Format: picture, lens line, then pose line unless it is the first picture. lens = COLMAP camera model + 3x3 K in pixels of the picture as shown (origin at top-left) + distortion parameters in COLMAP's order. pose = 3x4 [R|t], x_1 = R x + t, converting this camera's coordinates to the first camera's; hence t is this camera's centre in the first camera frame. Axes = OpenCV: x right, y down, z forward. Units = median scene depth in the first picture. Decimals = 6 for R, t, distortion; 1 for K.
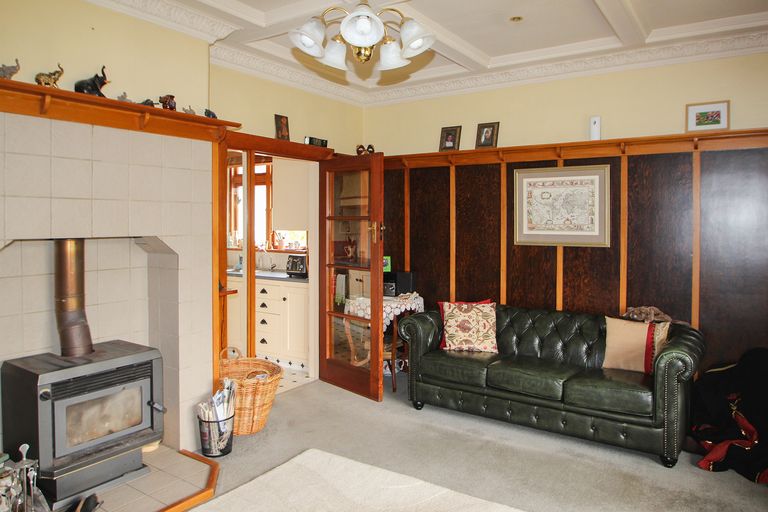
lens RADIAL K [[550.7, 0, 384.0], [0, 550.7, 227.8], [0, 0, 1]] dist [-0.001182, -0.003544]
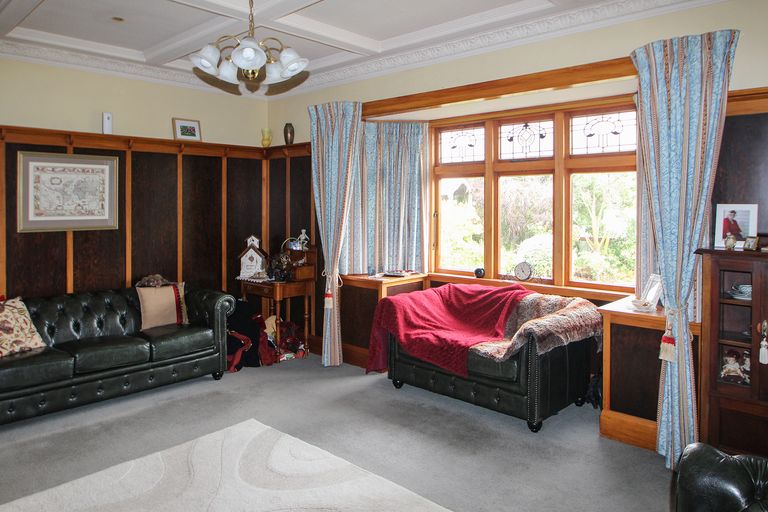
lens RADIAL K [[540.7, 0, 384.0], [0, 540.7, 205.5], [0, 0, 1]] dist [-0.002051, 0.001685]
pose [[0.165957, -0.000319, 0.986133, -0.601798], [0.025156, 0.999676, -0.003910, 0.004658], [-0.985812, 0.025456, 0.165912, 0.265670]]
